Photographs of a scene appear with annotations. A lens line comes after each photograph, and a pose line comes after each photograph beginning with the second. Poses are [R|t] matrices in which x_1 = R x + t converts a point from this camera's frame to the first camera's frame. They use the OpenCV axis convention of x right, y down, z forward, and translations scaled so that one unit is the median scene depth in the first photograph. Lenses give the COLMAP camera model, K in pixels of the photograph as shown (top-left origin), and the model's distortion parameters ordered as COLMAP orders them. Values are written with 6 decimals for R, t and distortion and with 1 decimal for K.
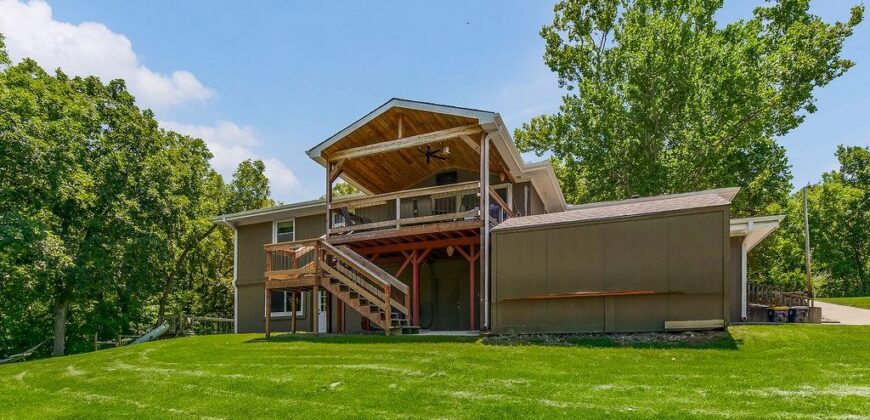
lens RADIAL K [[412.8, 0, 418.6], [0, 412.8, 217.2], [0, 0, 1]] dist [-0.006630, 0.000337]
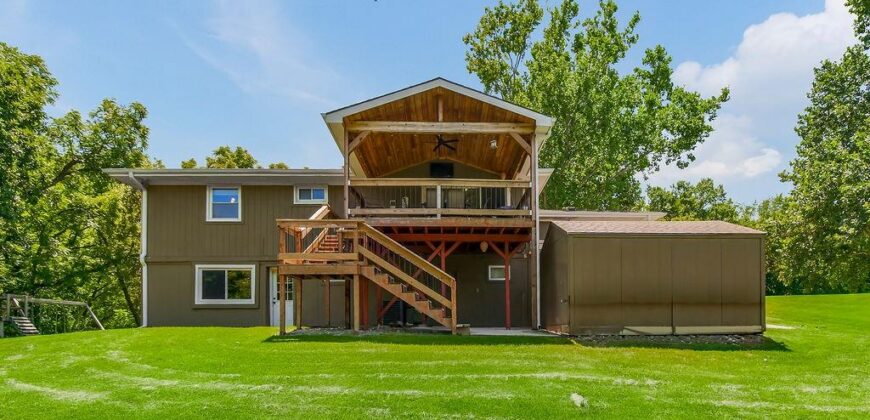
lens RADIAL K [[412.8, 0, 434.9], [0, 412.8, 210.5], [0, 0, 1]] dist [-0.006630, 0.000337]
pose [[0.918483, 0.115673, 0.378164, -0.404621], [-0.120603, 0.992643, -0.010711, 0.020676], [-0.376621, -0.035770, 0.925677, 0.138407]]
